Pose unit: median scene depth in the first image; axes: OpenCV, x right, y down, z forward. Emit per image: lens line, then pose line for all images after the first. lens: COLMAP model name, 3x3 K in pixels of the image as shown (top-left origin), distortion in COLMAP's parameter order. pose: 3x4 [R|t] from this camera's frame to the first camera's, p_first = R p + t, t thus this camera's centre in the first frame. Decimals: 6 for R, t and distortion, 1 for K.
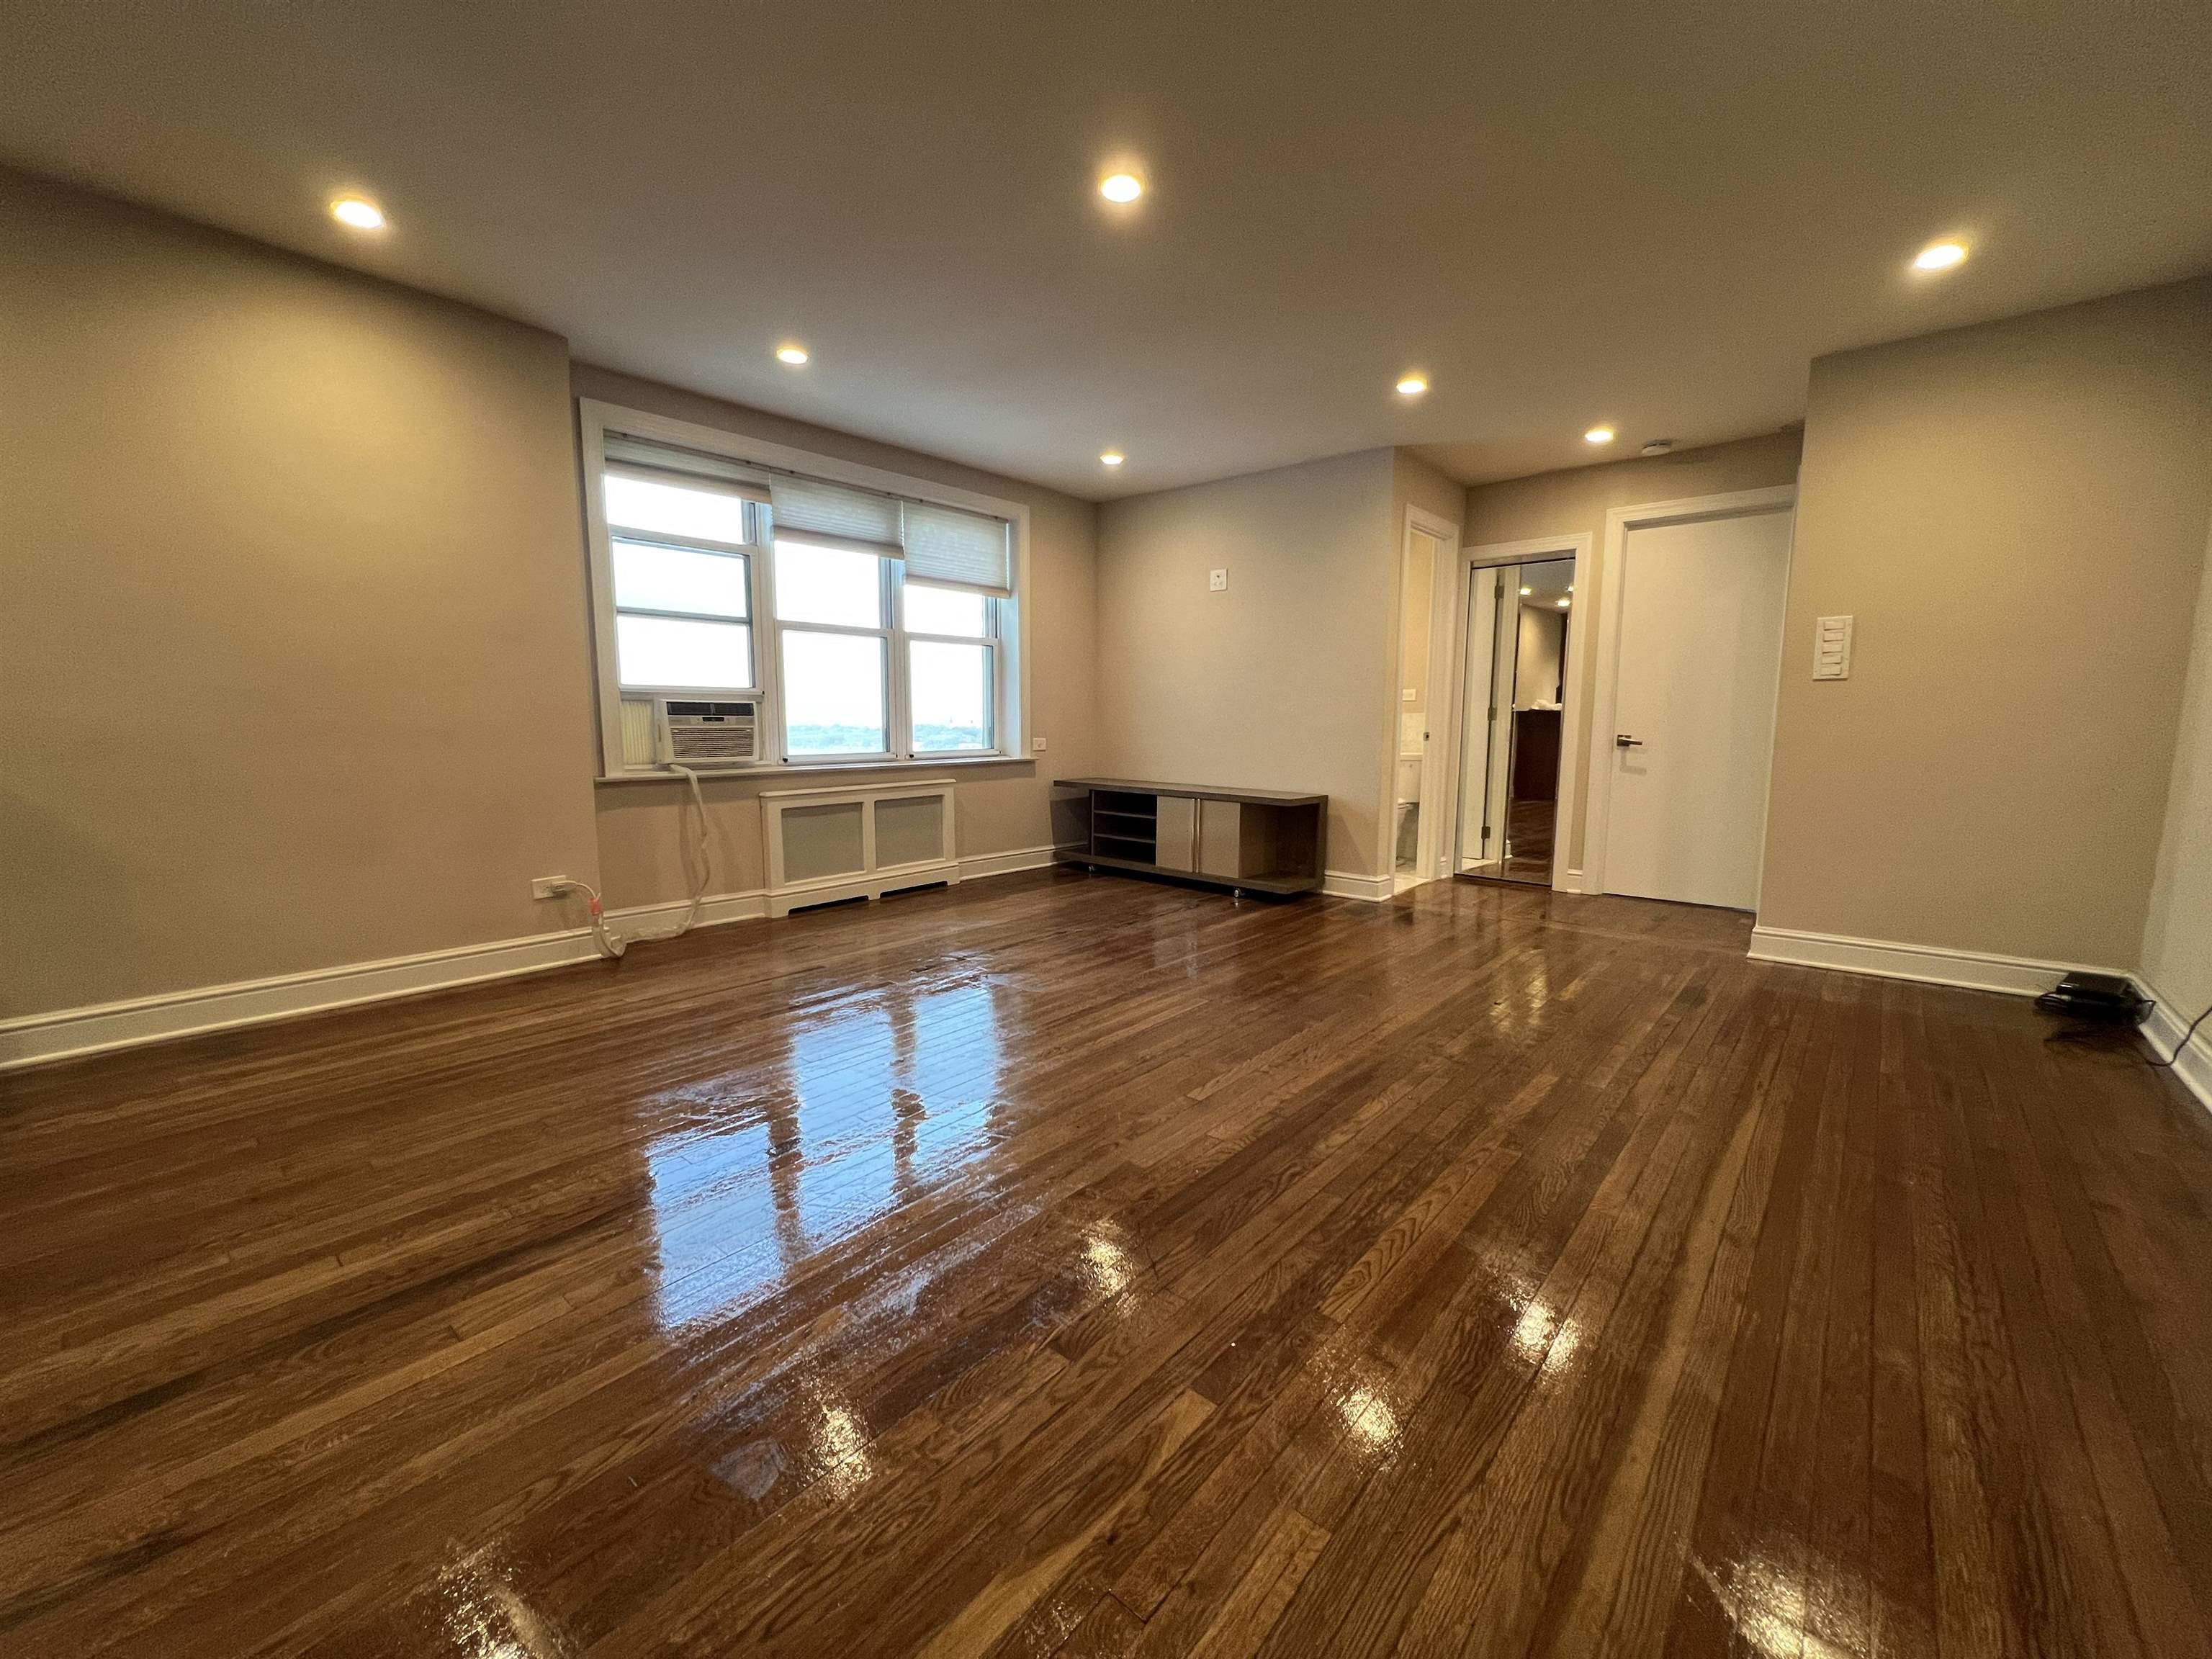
lens RADIAL K [[884.1, 0, 1100.5], [0, 884.1, 821.3], [0, 0, 1]] dist [0.001443, -0.000972]
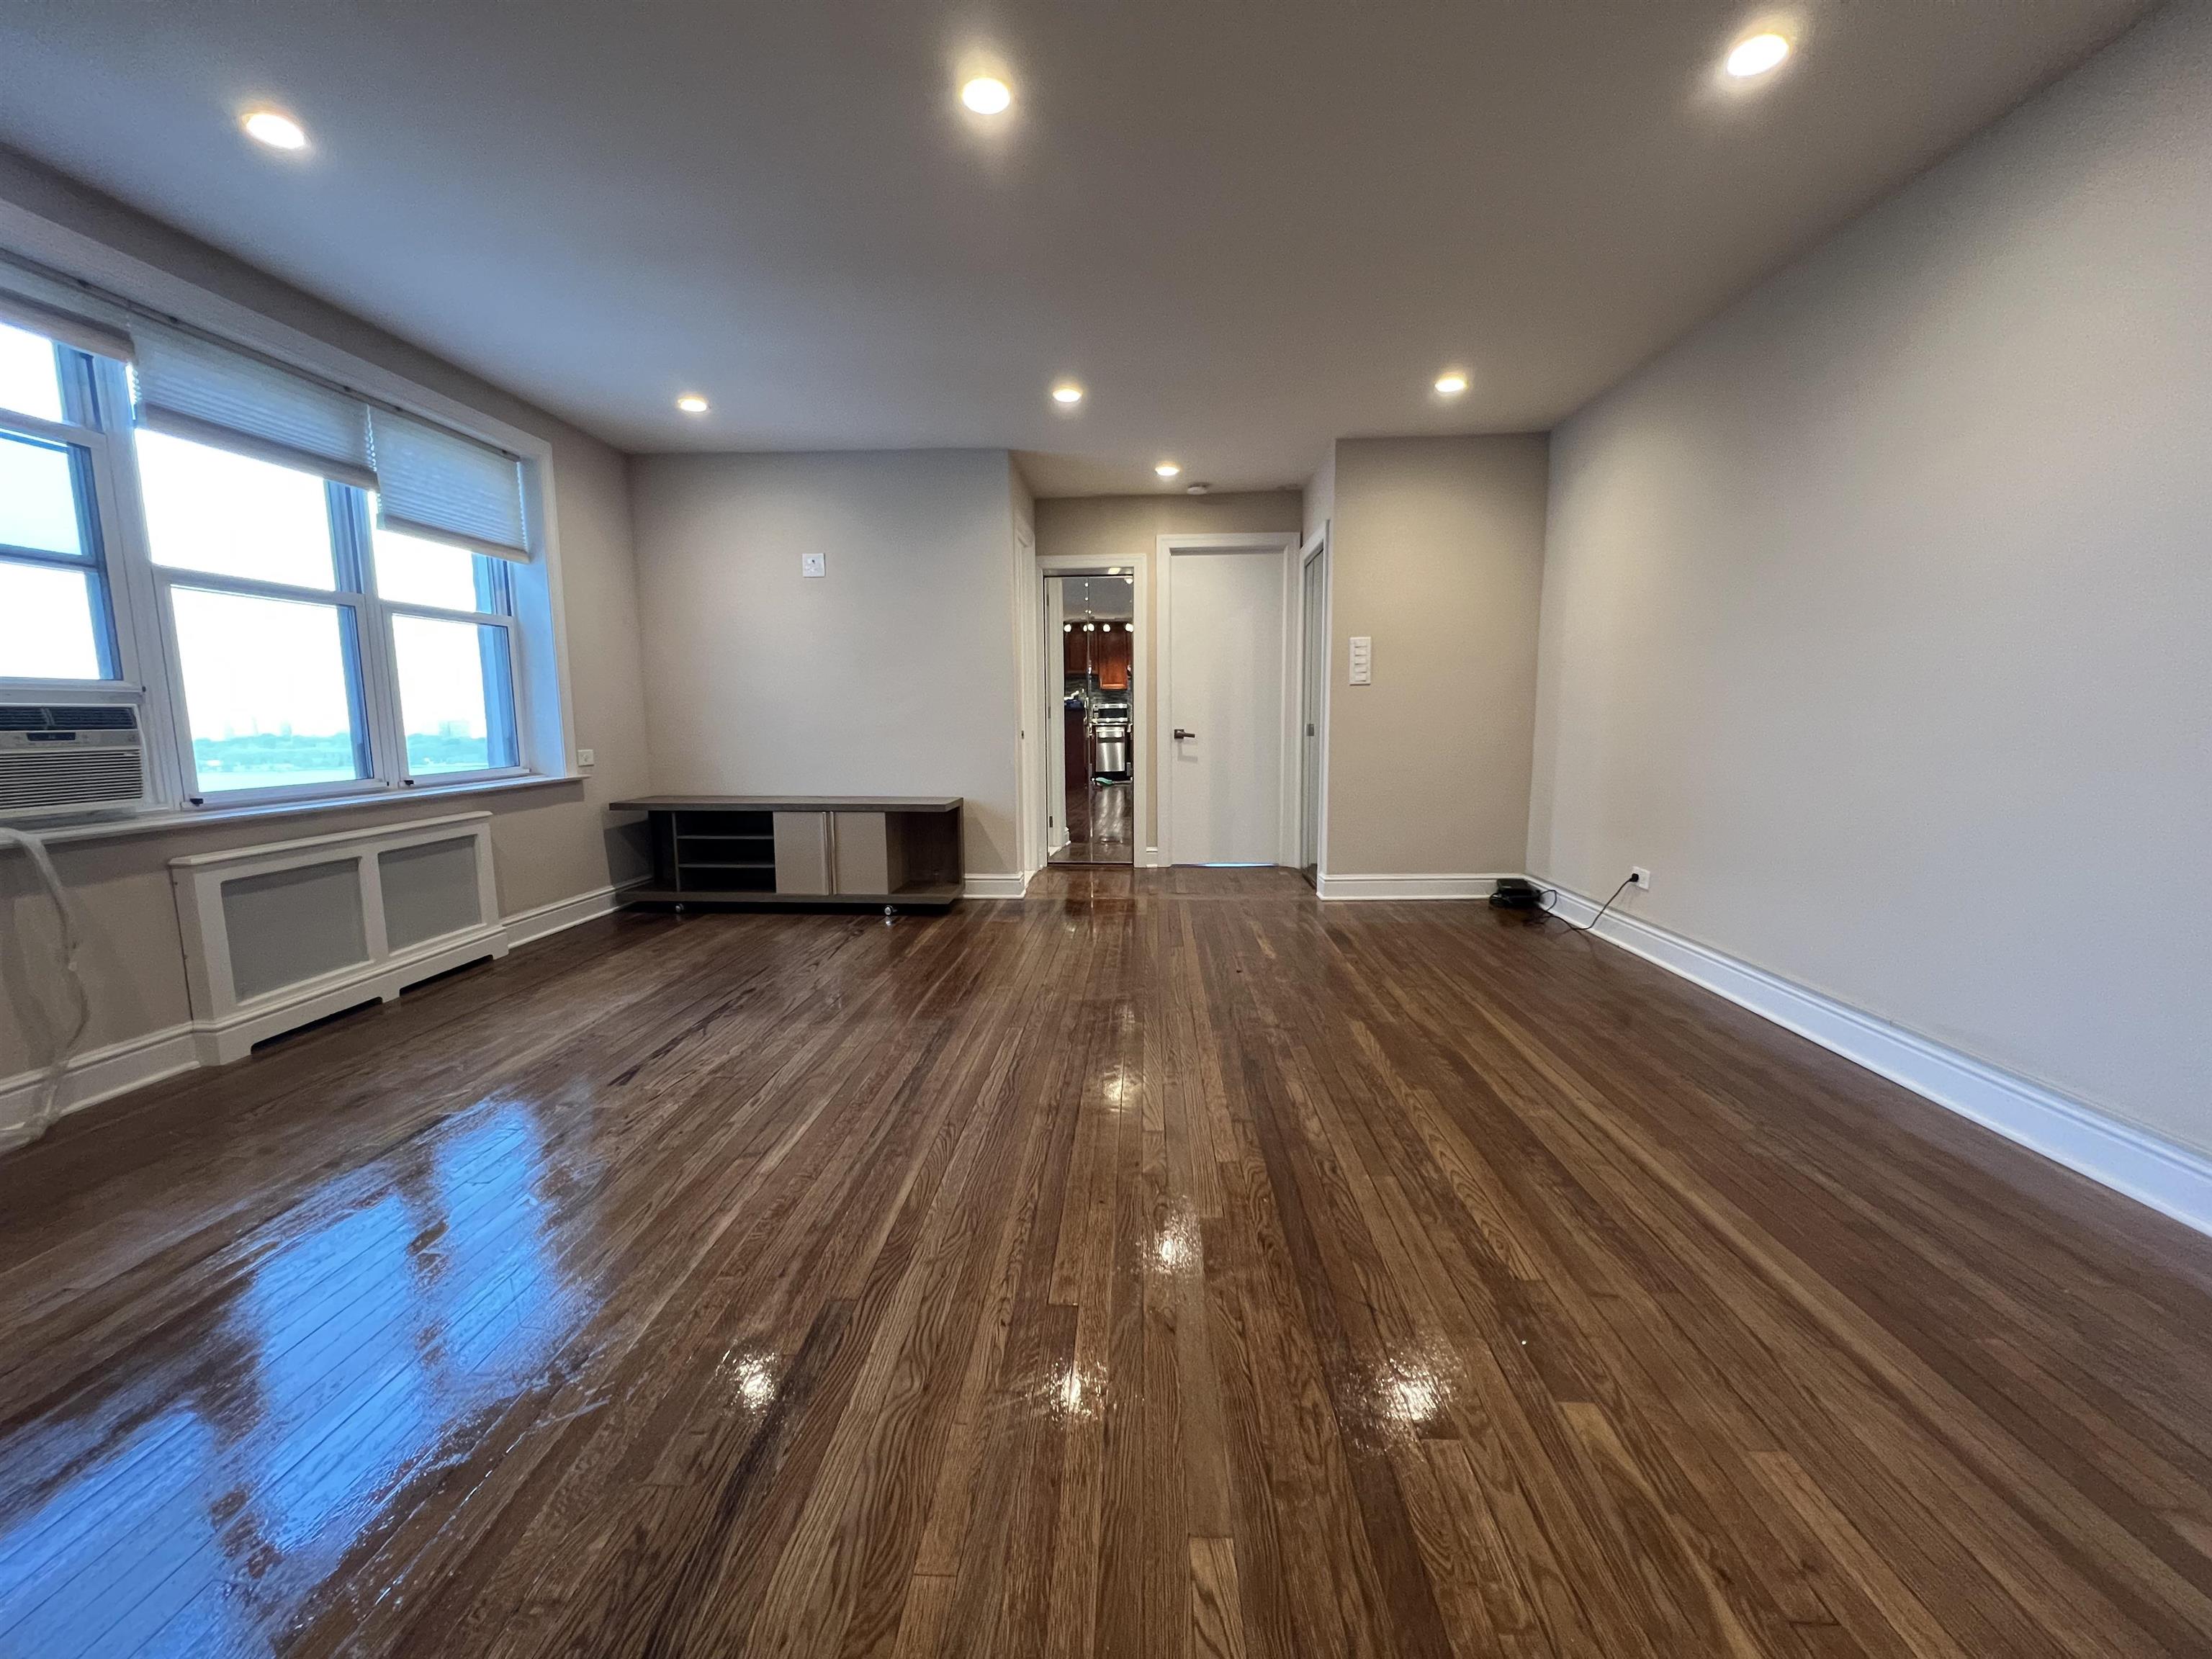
lens RADIAL K [[884.1, 0, 1099.8], [0, 884.1, 823.6], [0, 0, 1]] dist [0.001443, -0.000972]
pose [[0.784752, -0.087039, 0.613668, -0.255180], [0.084442, 0.995873, 0.033265, -0.023265], [-0.614031, 0.025715, 0.788863, 0.155686]]
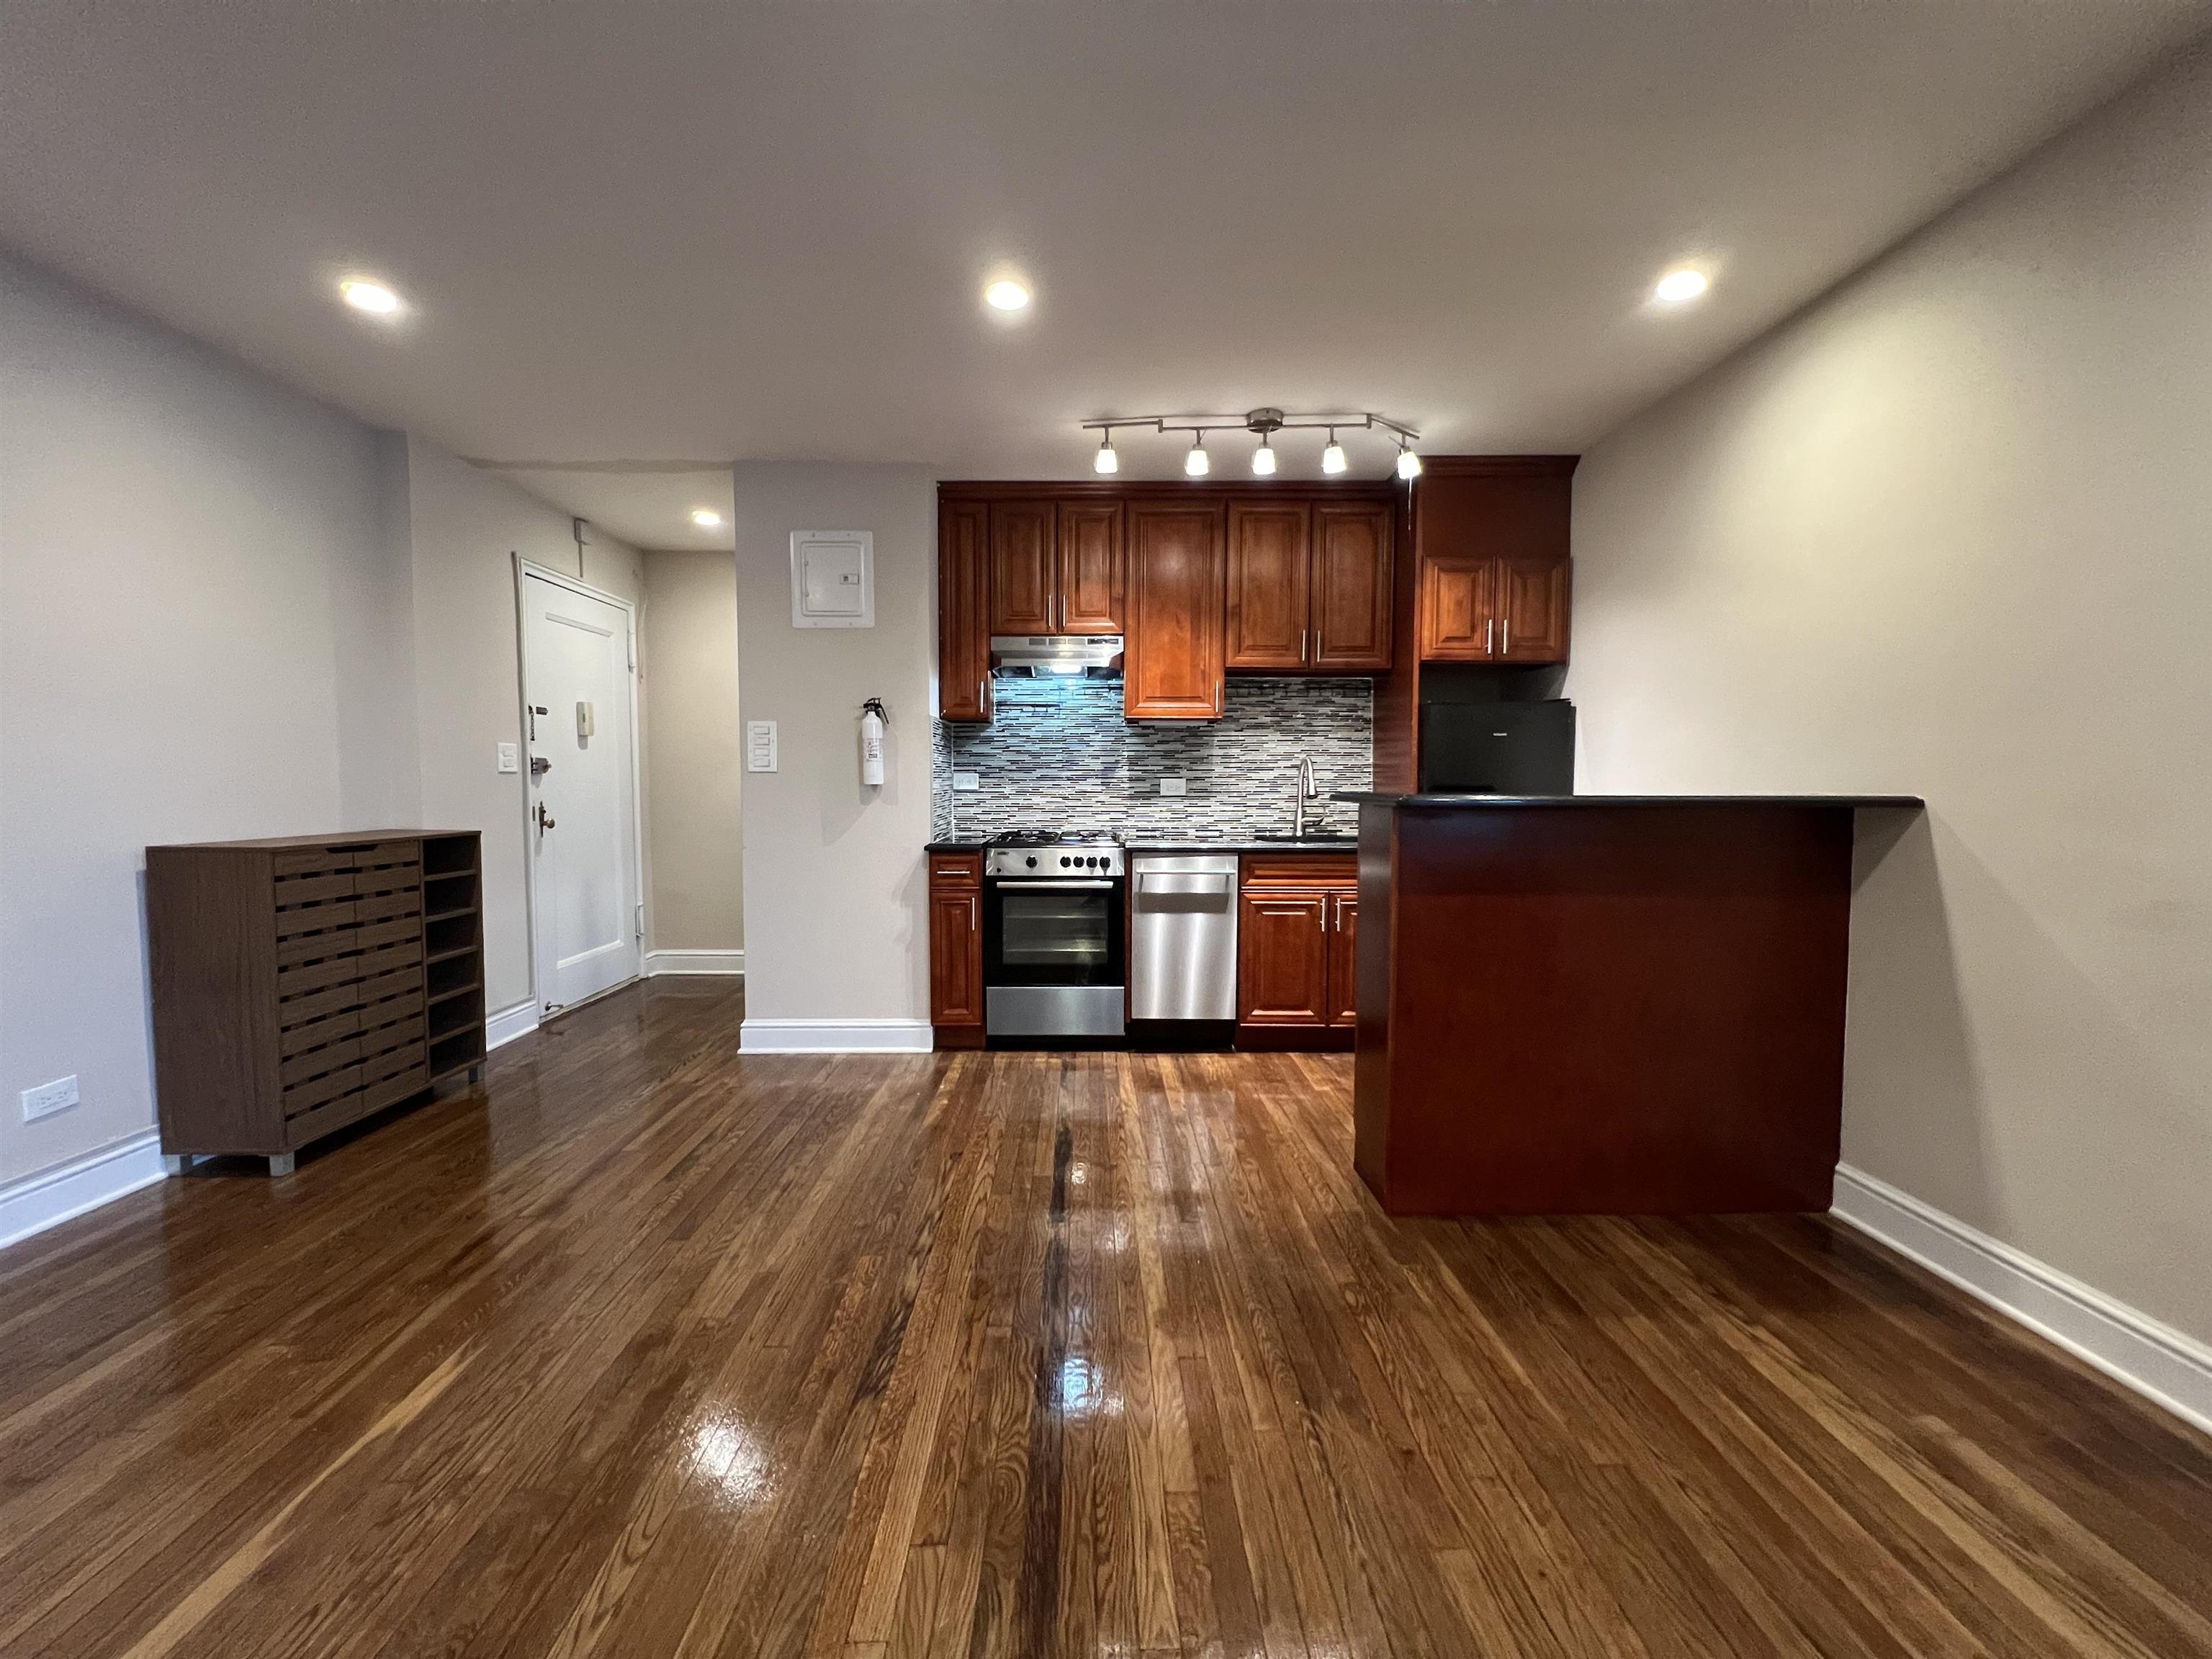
lens RADIAL K [[884.1, 0, 1100.6], [0, 884.1, 823.2], [0, 0, 1]] dist [0.001443, -0.000972]
pose [[-0.744503, 0.029284, -0.666976, -0.089119], [-0.082736, 0.987289, 0.135701, -0.098225], [0.662472, 0.156213, -0.732617, 0.547537]]
